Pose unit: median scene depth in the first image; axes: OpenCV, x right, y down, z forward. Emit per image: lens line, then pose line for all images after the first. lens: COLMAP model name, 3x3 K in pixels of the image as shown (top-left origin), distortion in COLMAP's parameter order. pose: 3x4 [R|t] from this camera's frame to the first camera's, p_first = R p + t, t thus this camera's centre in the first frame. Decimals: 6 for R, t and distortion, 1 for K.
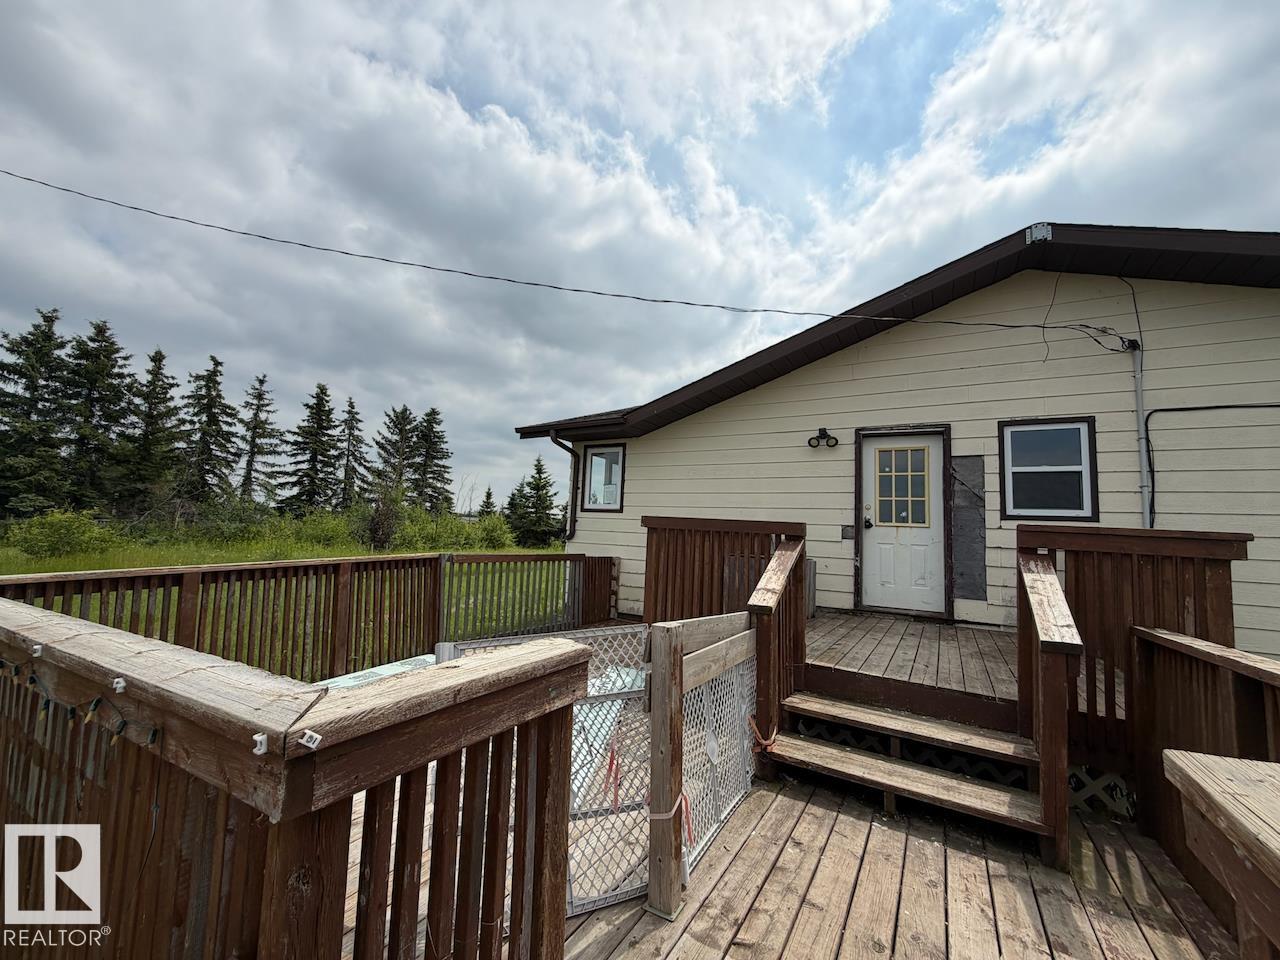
lens RADIAL K [[510.8, 0, 639.7], [0, 510.8, 472.5], [0, 0, 1]] dist [0.001279, -0.000178]
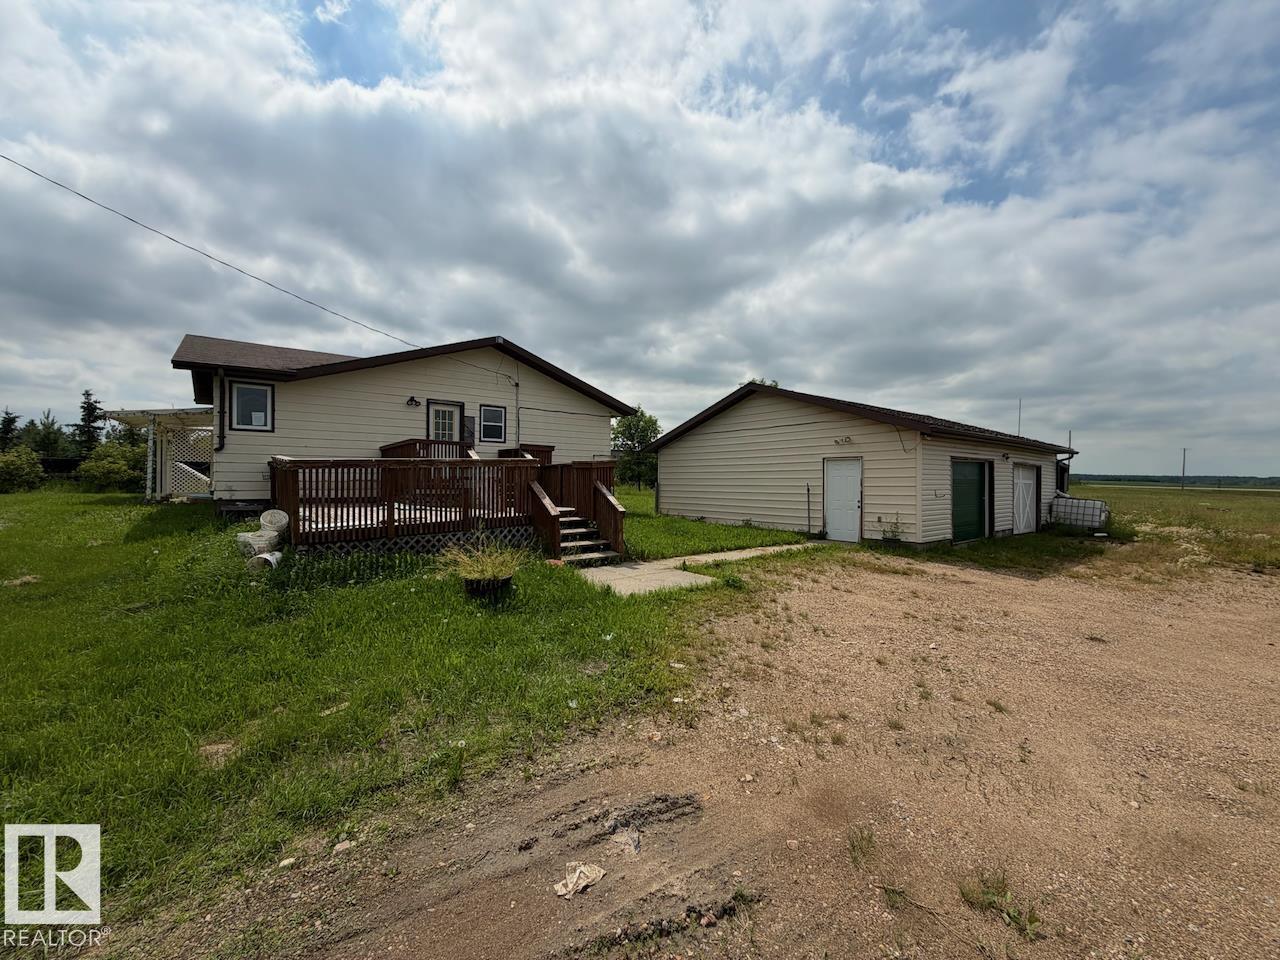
lens RADIAL K [[510.8, 0, 632.6], [0, 510.8, 480.0], [0, 0, 1]] dist [0.001279, -0.000178]
pose [[0.376085, -0.053491, 0.925040, -1.323125], [-0.106652, 0.989198, 0.100561, -0.058353], [-0.920427, -0.136477, 0.366318, -0.666871]]
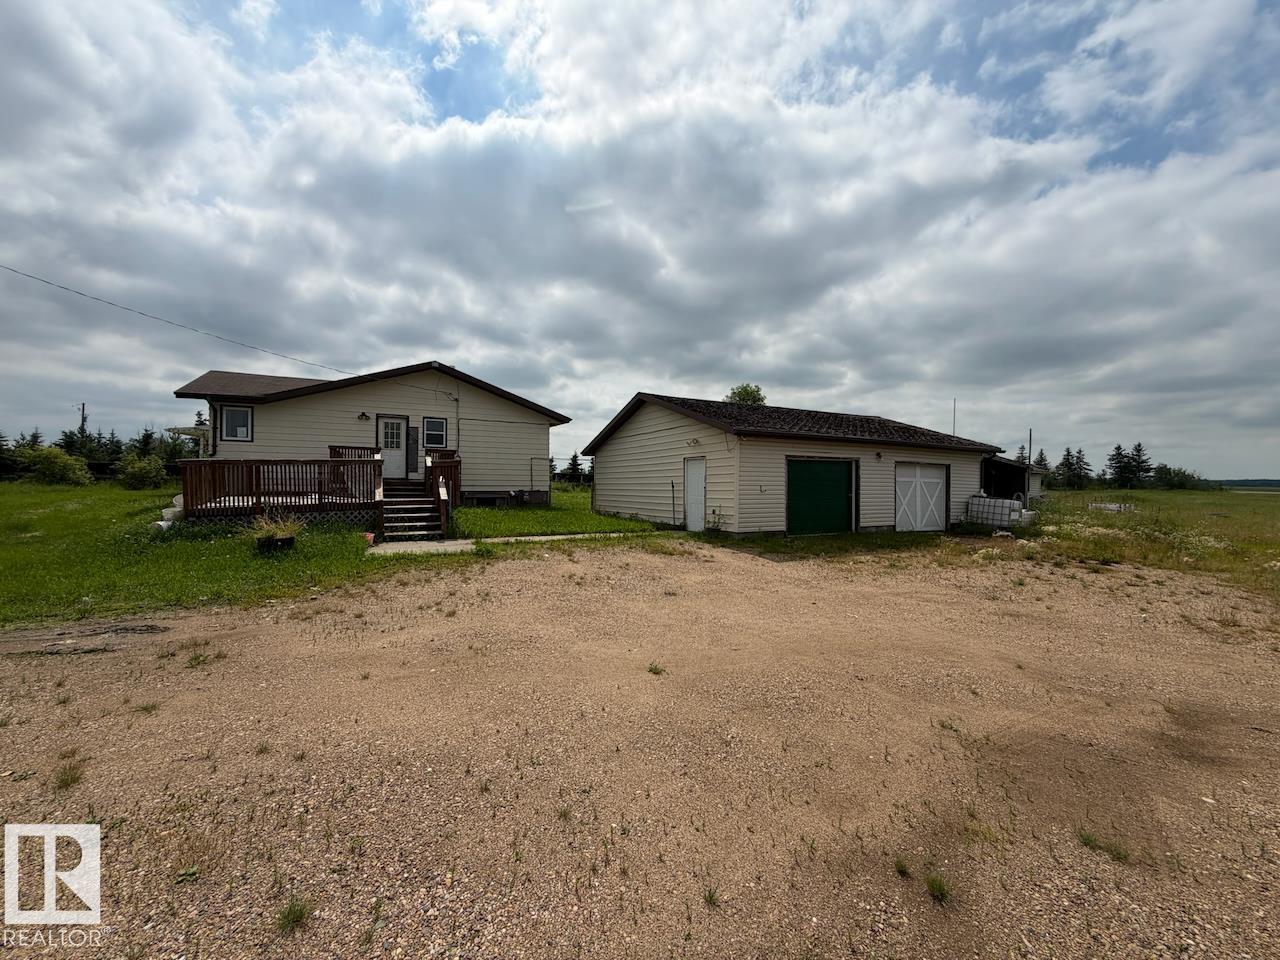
lens RADIAL K [[510.8, 0, 636.4], [0, 510.8, 485.6], [0, 0, 1]] dist [0.001279, -0.000178]
pose [[0.536924, -0.052700, 0.841983, -1.188516], [-0.088116, 0.989085, 0.118098, -0.155848], [-0.839016, -0.137602, 0.526420, -1.707933]]
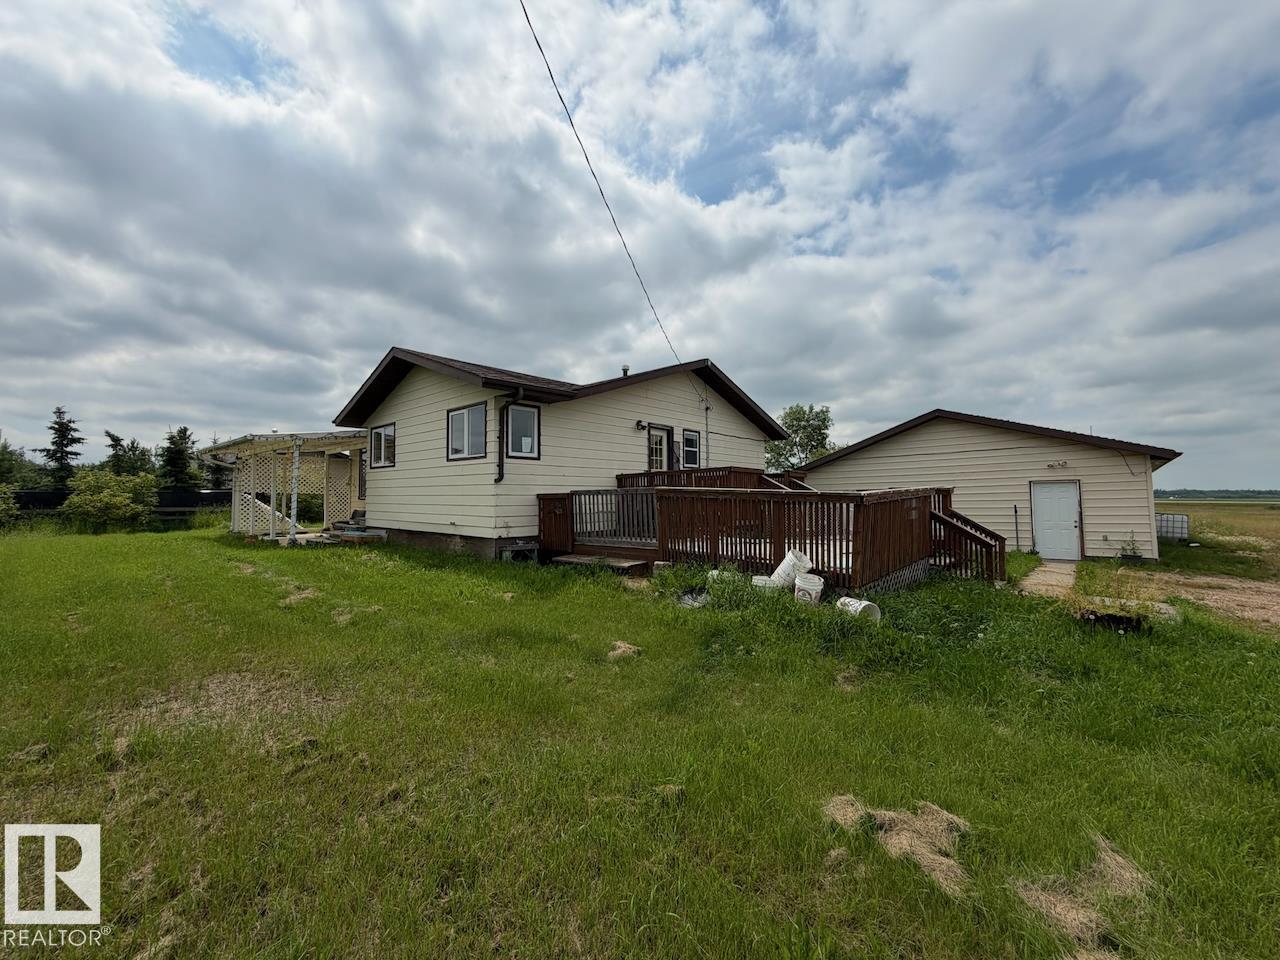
lens RADIAL K [[510.8, 0, 629.1], [0, 510.8, 484.5], [0, 0, 1]] dist [0.001279, -0.000178]
pose [[0.217622, -0.025848, 0.975691, -1.638505], [-0.103318, 0.993423, 0.049362, 0.067839], [-0.970549, -0.111549, 0.213520, 0.641954]]
